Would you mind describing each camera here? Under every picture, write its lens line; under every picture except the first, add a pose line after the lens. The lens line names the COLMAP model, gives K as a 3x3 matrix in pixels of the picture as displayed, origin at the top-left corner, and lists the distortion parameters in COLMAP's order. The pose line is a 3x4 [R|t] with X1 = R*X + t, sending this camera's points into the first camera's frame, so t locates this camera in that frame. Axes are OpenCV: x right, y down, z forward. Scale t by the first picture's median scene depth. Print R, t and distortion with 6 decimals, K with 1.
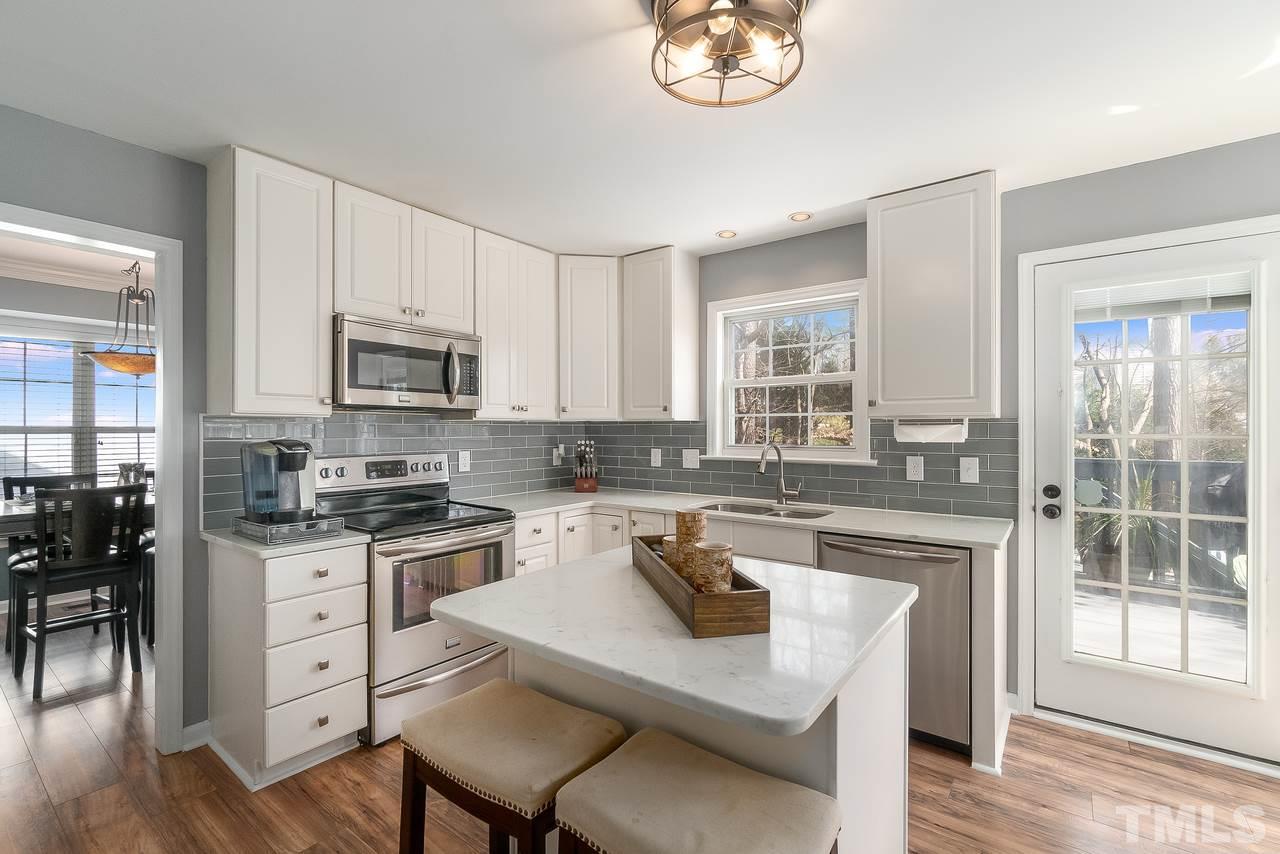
lens RADIAL K [[569.9, 0, 640.7], [0, 569.9, 426.1], [0, 0, 1]] dist [0.002693, -0.000105]
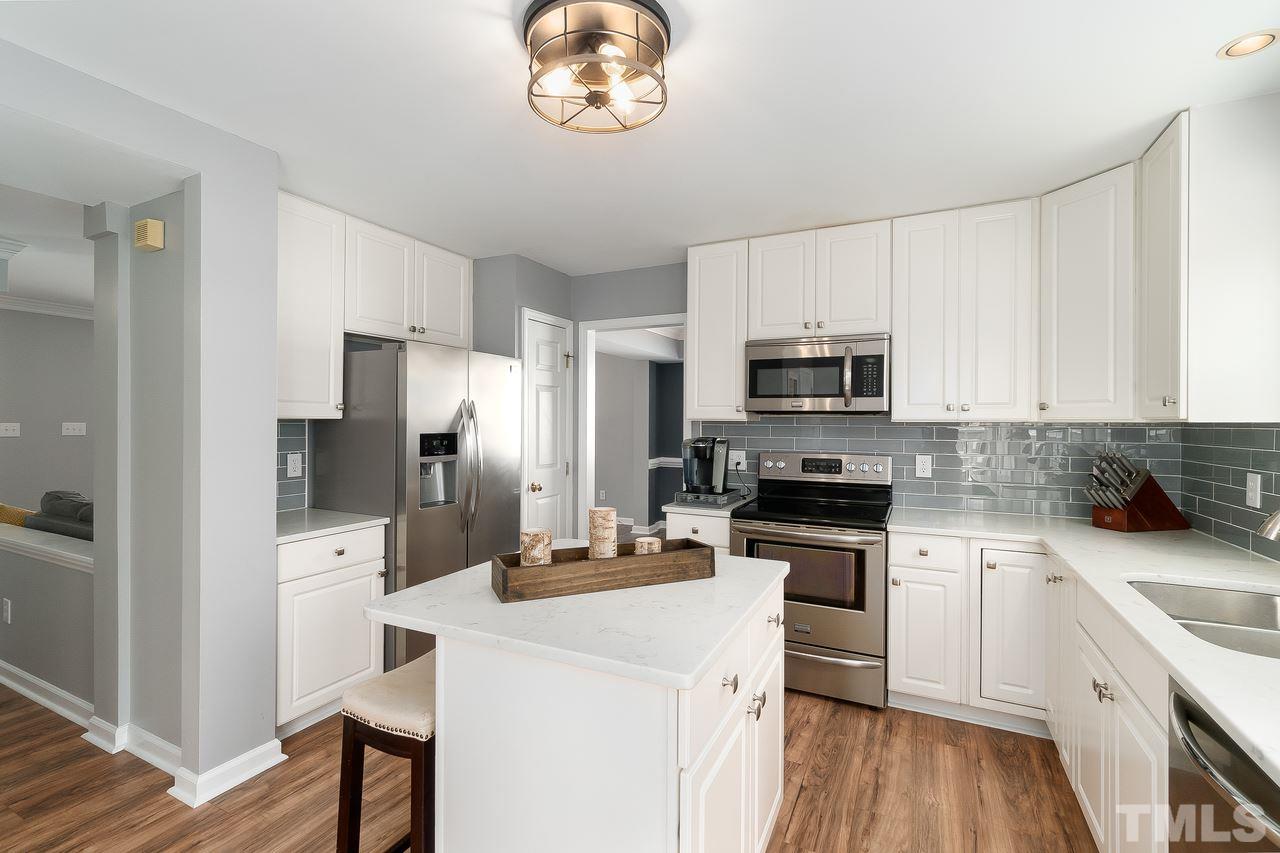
lens RADIAL K [[569.9, 0, 642.1], [0, 569.9, 423.1], [0, 0, 1]] dist [0.002693, -0.000105]
pose [[0.192362, 0.004461, -0.981314, 0.597575], [0.000631, 0.999989, 0.004670, -0.014816], [0.981324, -0.001517, 0.192357, 0.437081]]
